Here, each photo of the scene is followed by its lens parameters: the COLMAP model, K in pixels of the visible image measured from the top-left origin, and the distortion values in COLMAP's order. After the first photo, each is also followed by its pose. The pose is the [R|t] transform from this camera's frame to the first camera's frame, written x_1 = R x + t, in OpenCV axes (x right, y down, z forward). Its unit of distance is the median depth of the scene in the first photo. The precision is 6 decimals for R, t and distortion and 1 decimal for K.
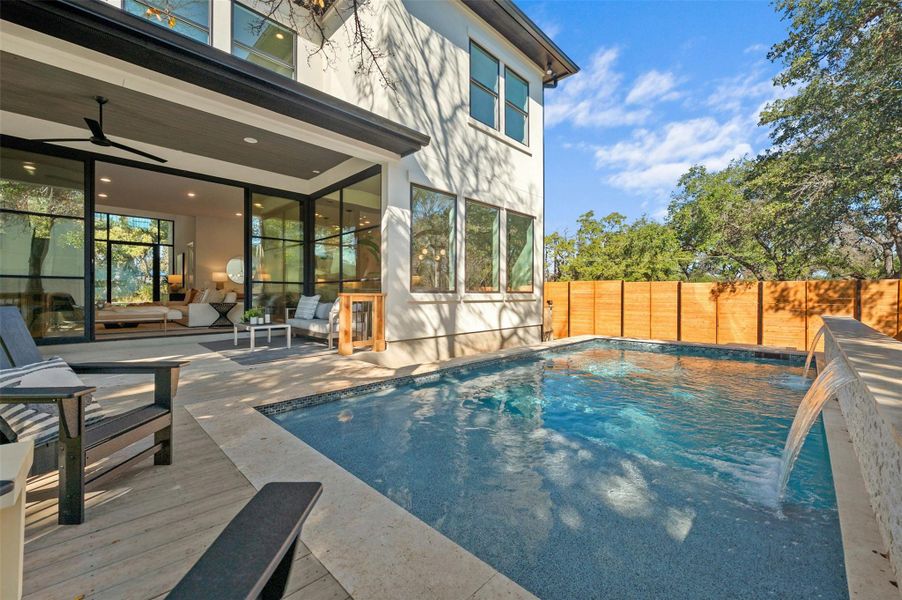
lens RADIAL K [[362.0, 0, 449.9], [0, 362.0, 296.7], [0, 0, 1]] dist [0.001202, -0.000432]
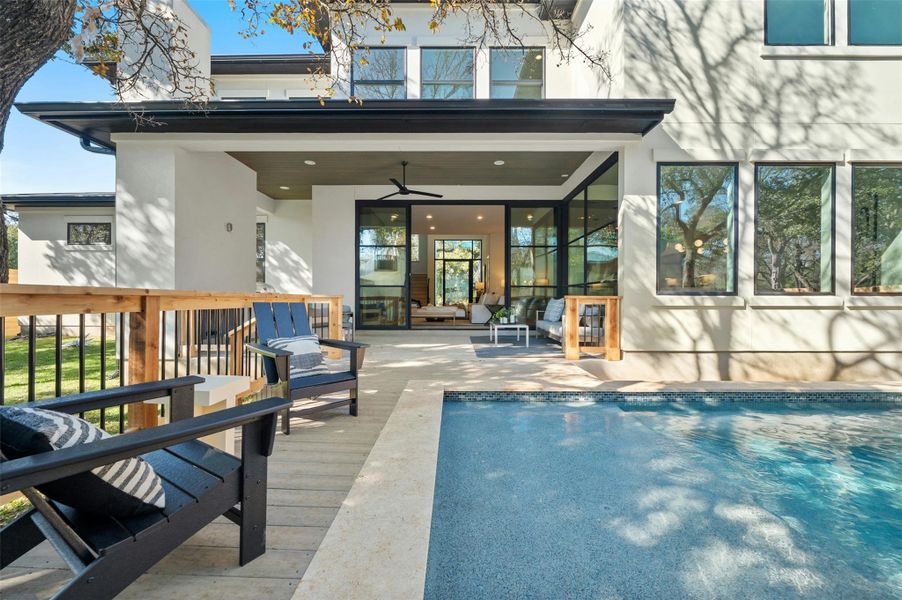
lens RADIAL K [[362.0, 0, 457.0], [0, 362.0, 300.9], [0, 0, 1]] dist [0.001202, -0.000432]
pose [[0.704795, 0.003376, -0.709403, 0.147255], [-0.003537, 0.999993, 0.001245, 0.003920], [0.709402, 0.001631, 0.704802, 0.086148]]
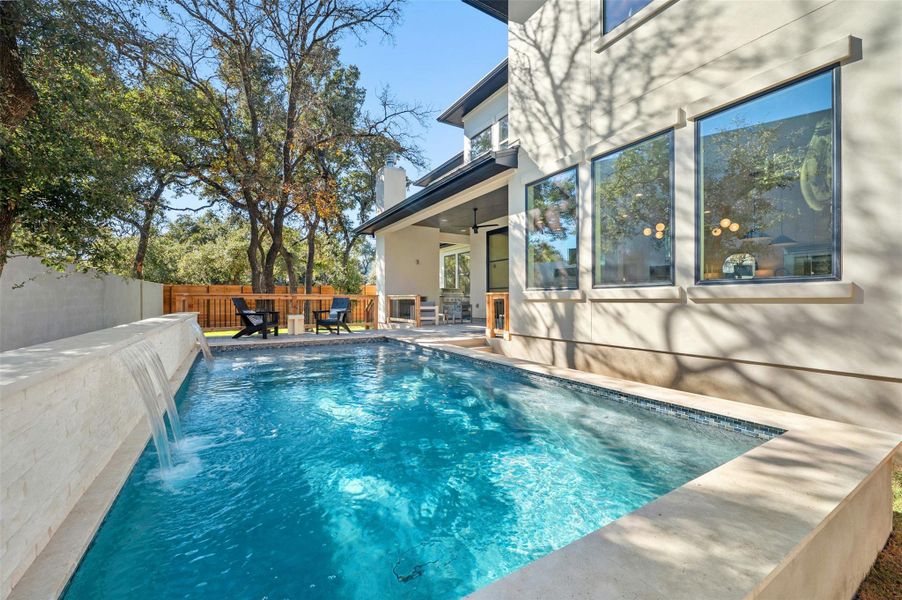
lens RADIAL K [[362.0, 0, 447.7], [0, 362.0, 301.4], [0, 0, 1]] dist [0.001202, -0.000432]
pose [[-0.240551, 0.003252, -0.970631, 0.874259], [0.002332, 0.999993, 0.002772, 0.016985], [0.970634, -0.001596, -0.240557, 0.947038]]
